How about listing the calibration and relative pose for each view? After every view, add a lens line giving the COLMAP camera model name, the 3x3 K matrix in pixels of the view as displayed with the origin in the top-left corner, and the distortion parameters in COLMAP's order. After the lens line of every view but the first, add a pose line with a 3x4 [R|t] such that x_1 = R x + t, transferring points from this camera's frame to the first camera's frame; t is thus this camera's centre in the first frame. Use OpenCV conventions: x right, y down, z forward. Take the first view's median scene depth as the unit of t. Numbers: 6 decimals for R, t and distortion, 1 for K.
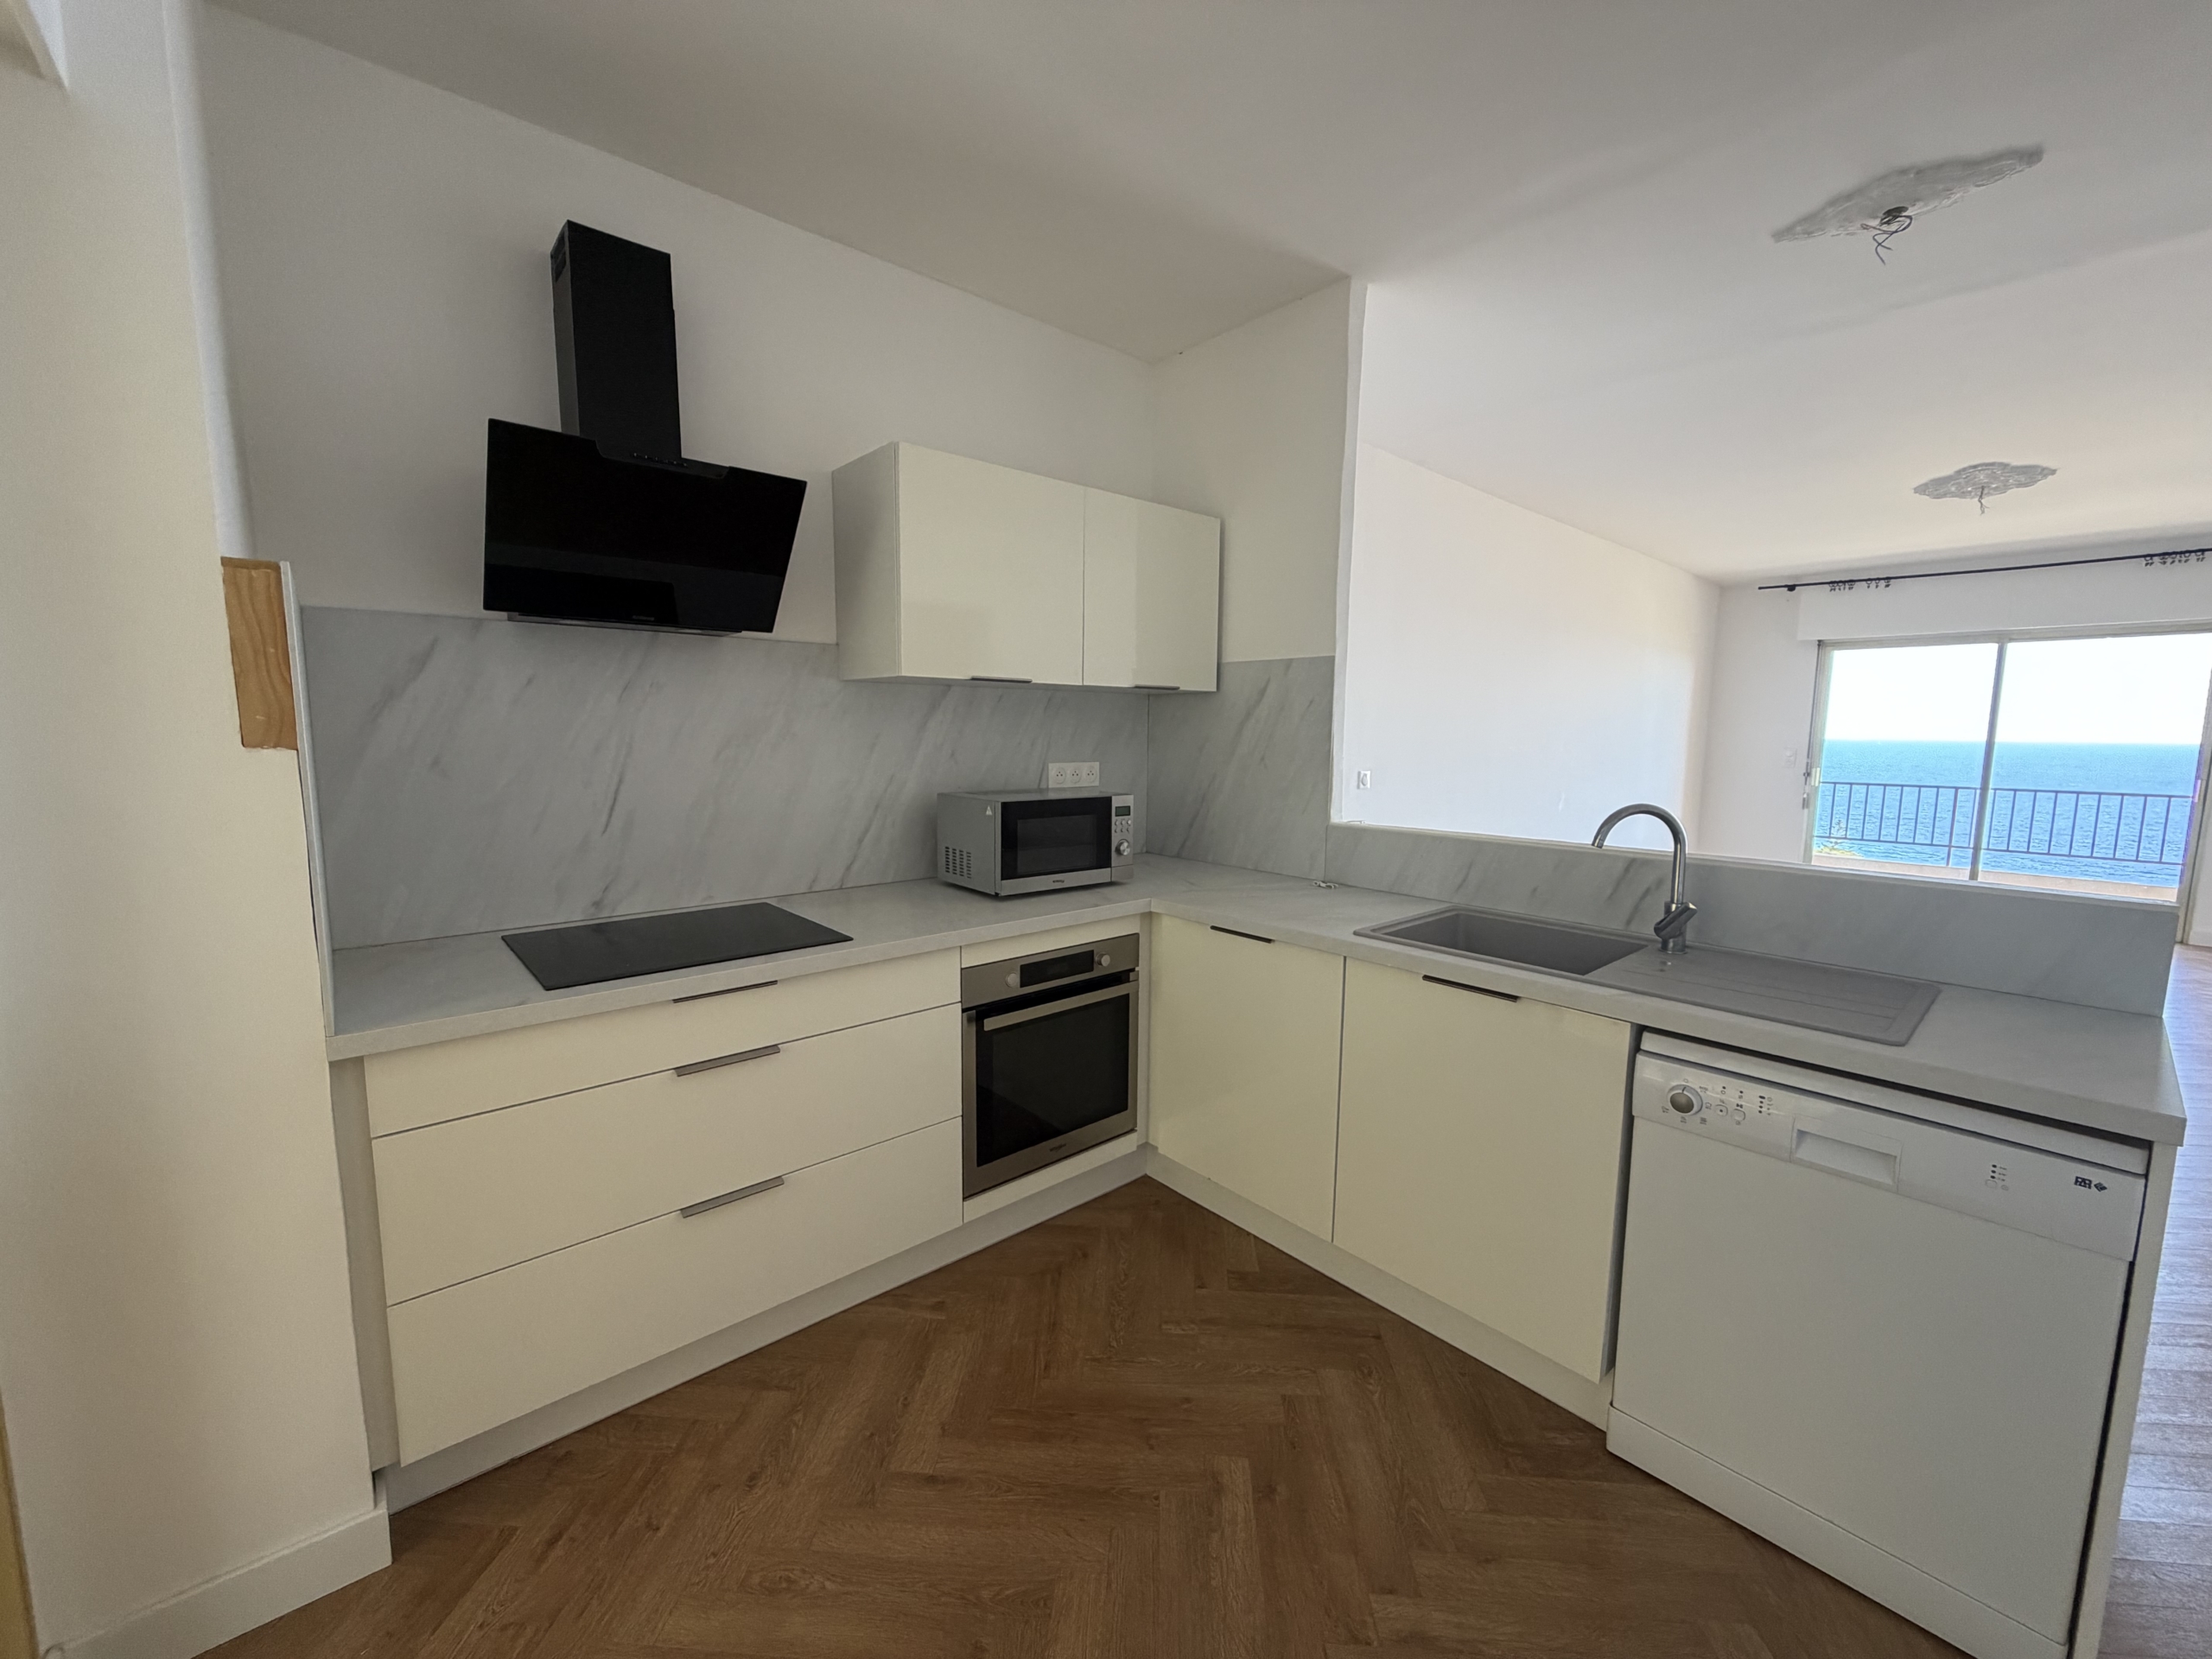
lens RADIAL K [[880.5, 0, 1095.8], [0, 880.5, 840.3], [0, 0, 1]] dist [-0.000981, -0.000174]
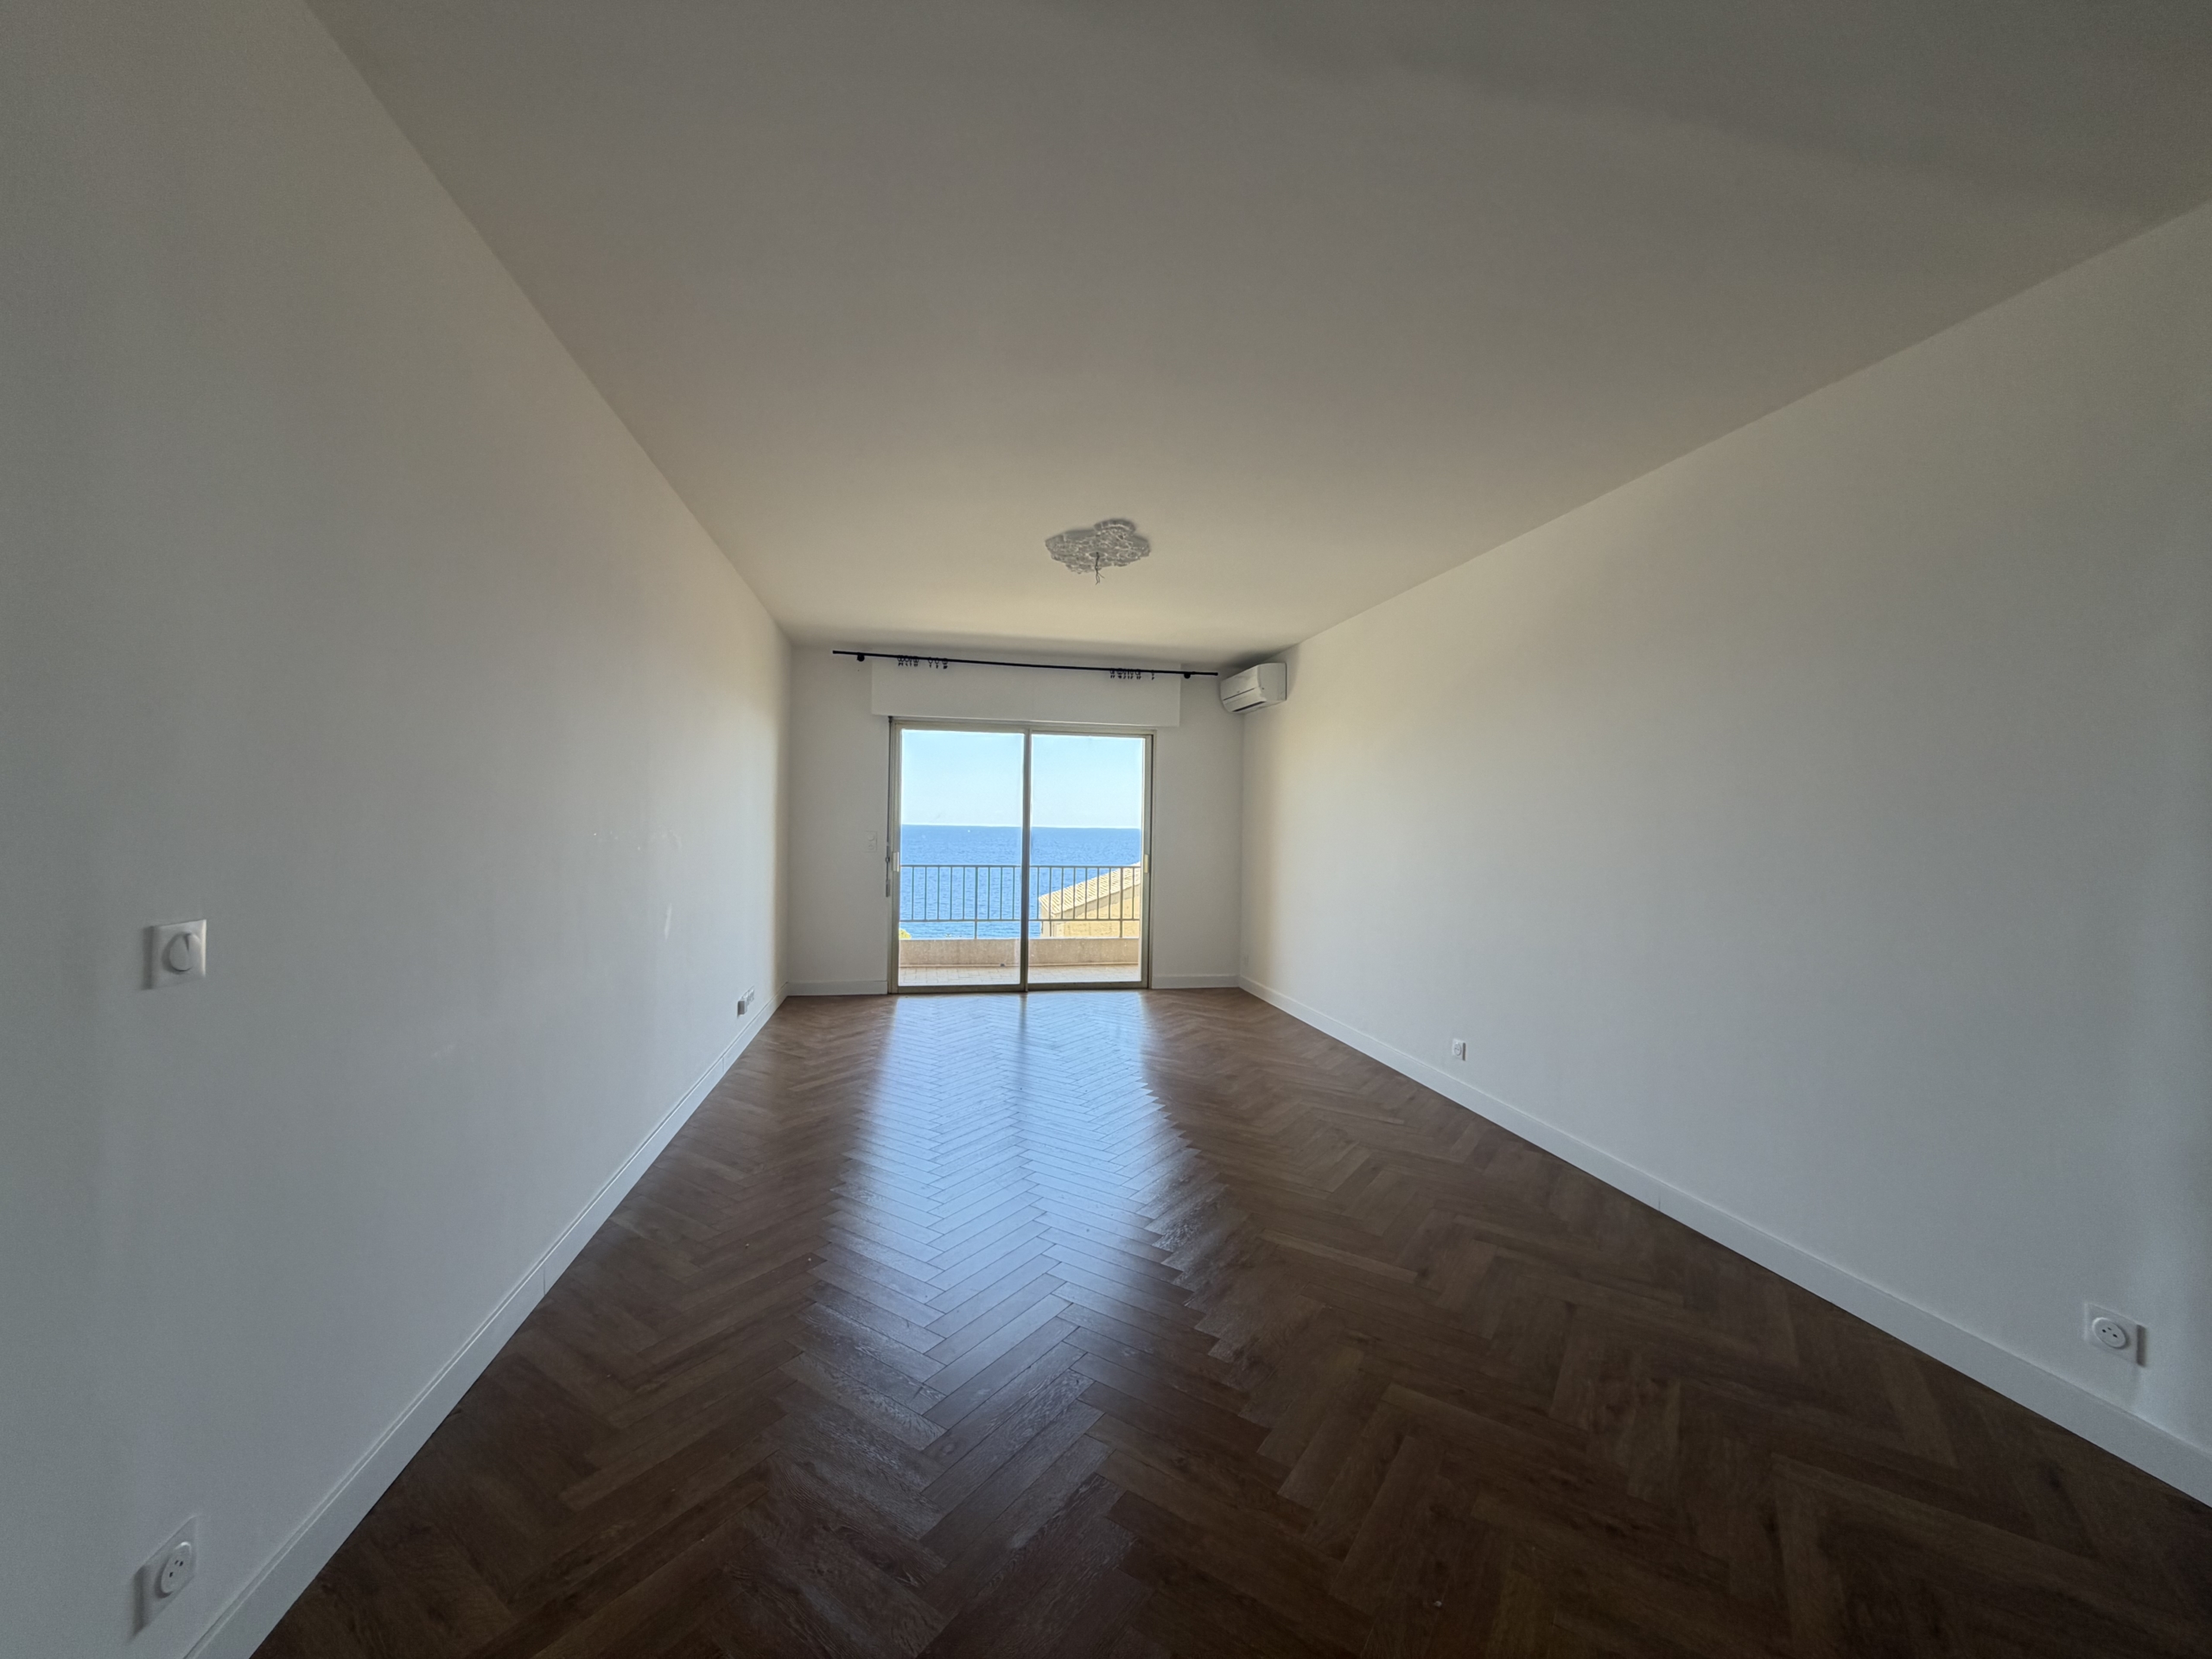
lens RADIAL K [[880.5, 0, 1109.1], [0, 880.5, 839.4], [0, 0, 1]] dist [-0.000981, -0.000174]
pose [[0.494623, -0.012864, 0.869012, 0.372738], [0.093961, 0.994821, -0.038754, -0.119198], [-0.864013, 0.100822, 0.493271, 1.070418]]
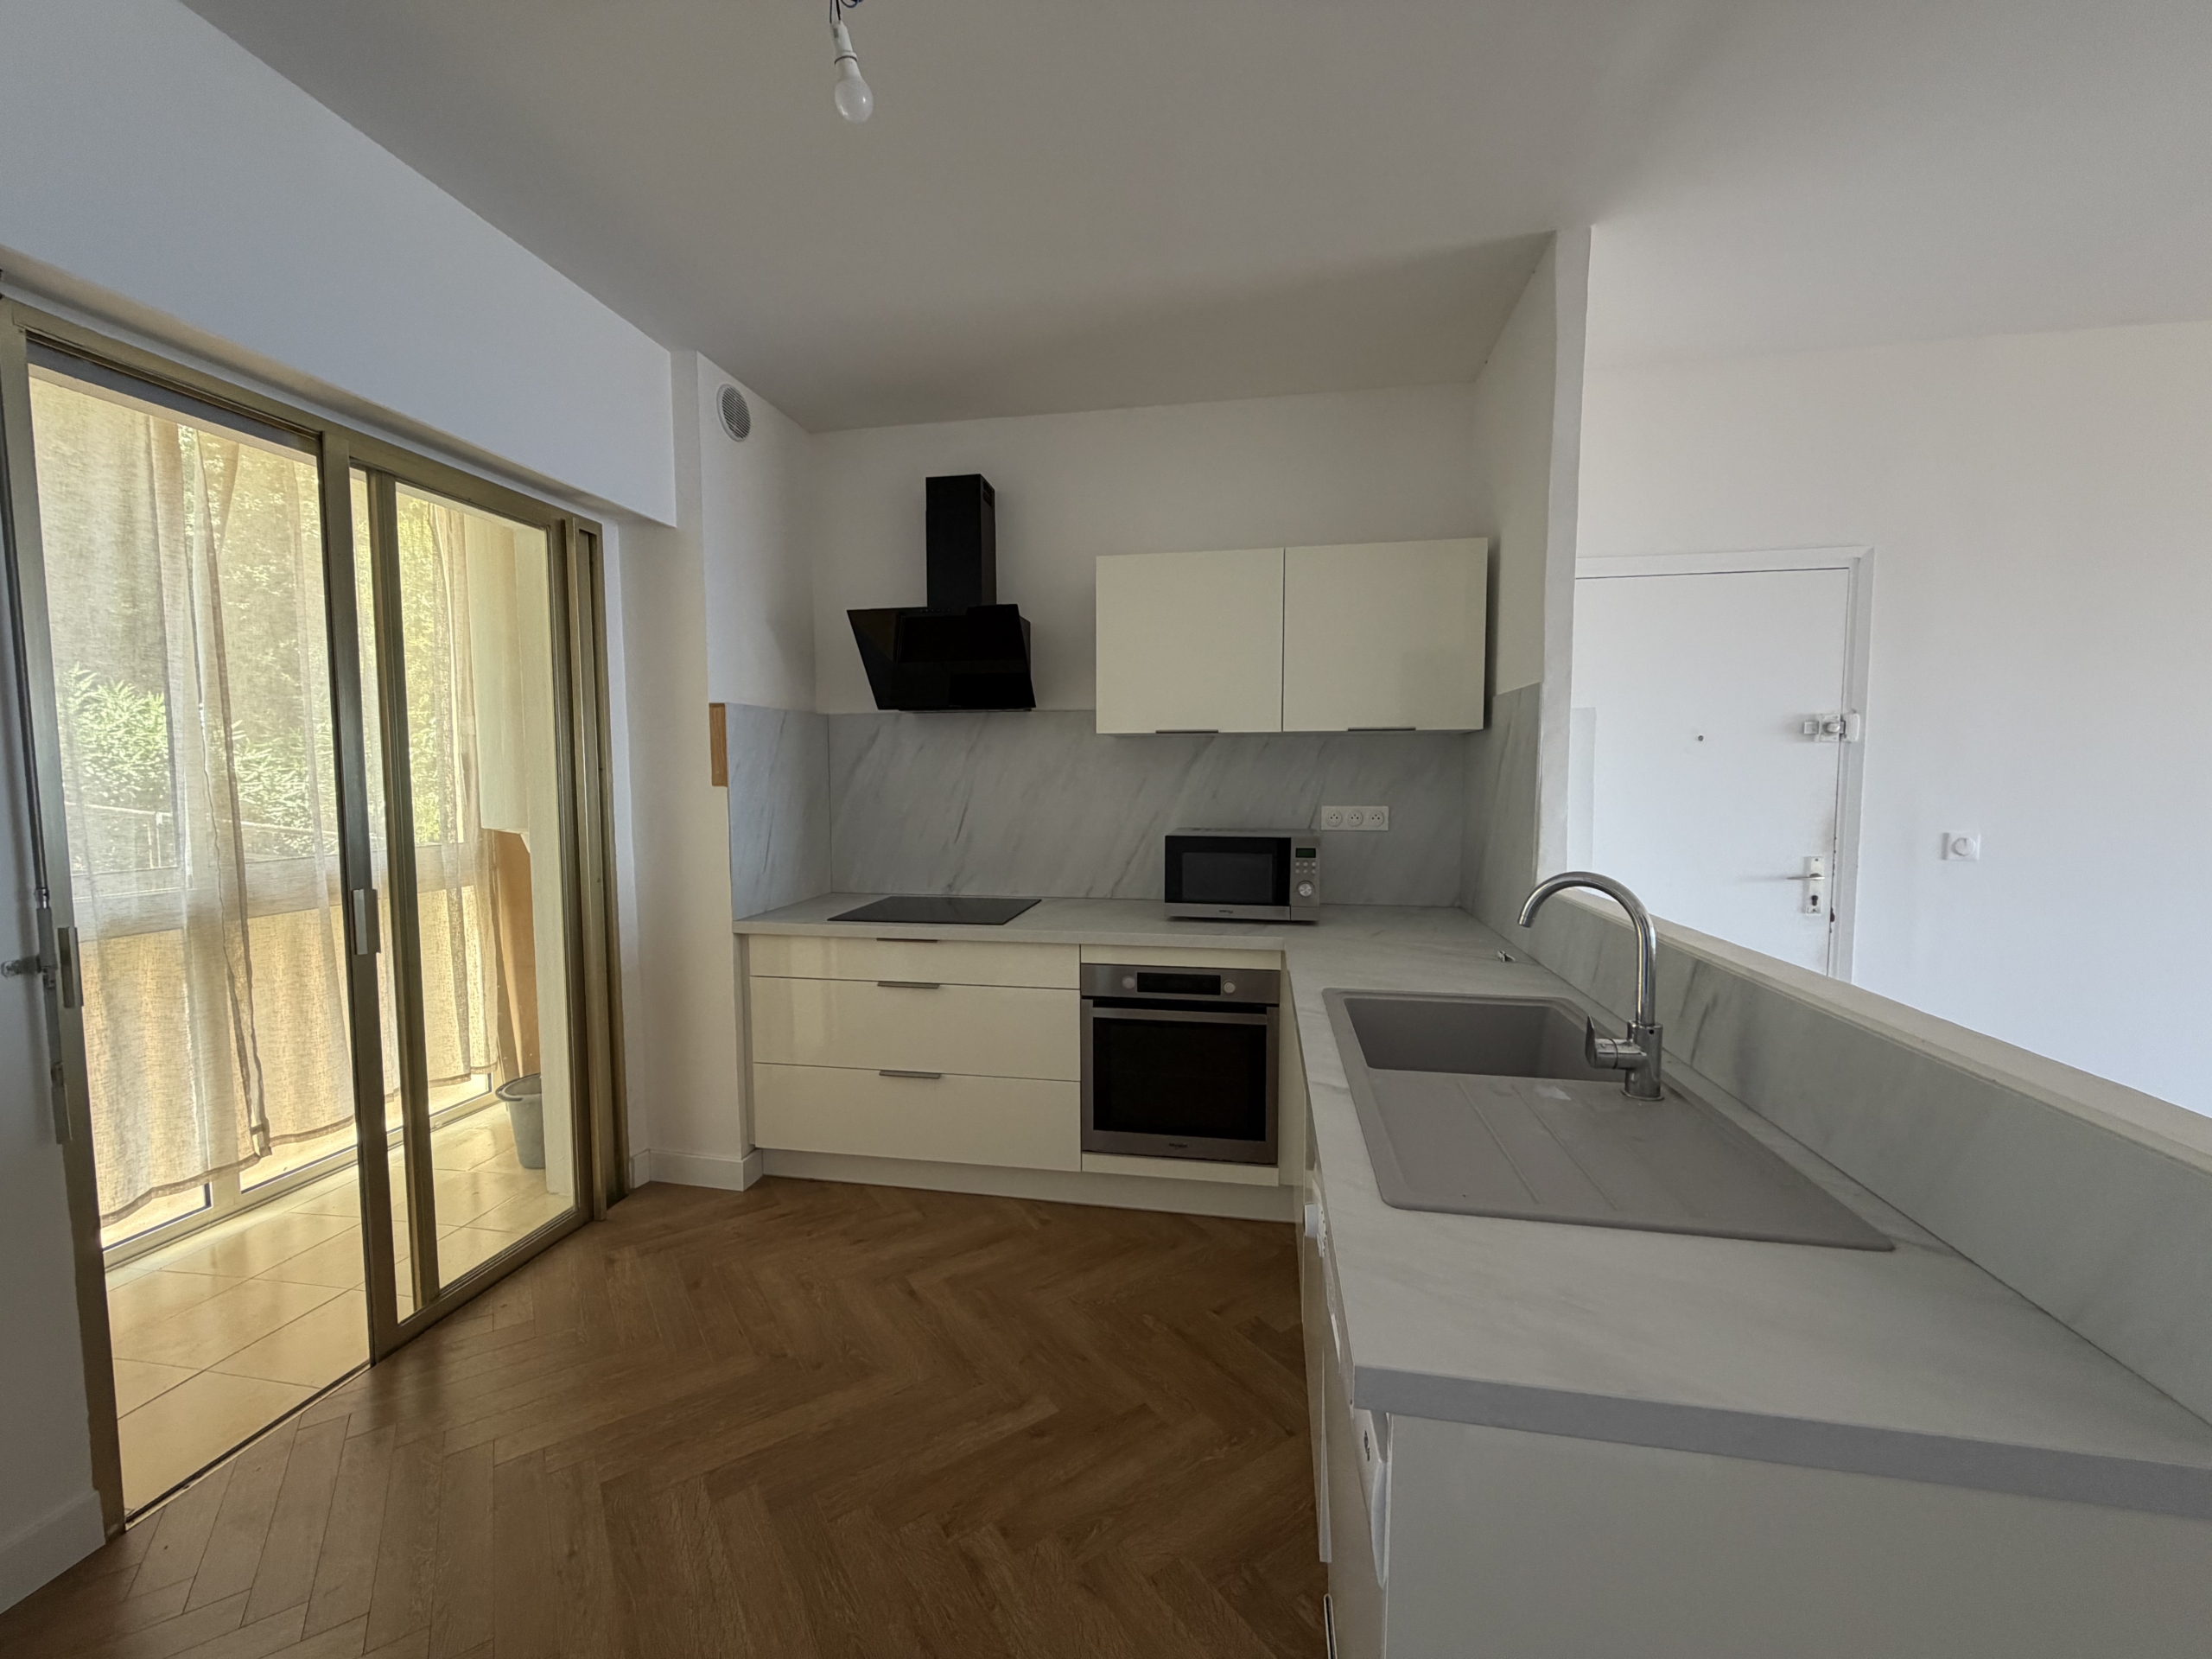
lens RADIAL K [[880.5, 0, 1099.2], [0, 880.5, 838.2], [0, 0, 1]] dist [-0.000981, -0.000174]
pose [[0.621276, 0.050953, -0.781934, 0.751830], [-0.090381, 0.995883, -0.006916, -0.023560], [0.778362, 0.074968, 0.623323, 0.194859]]
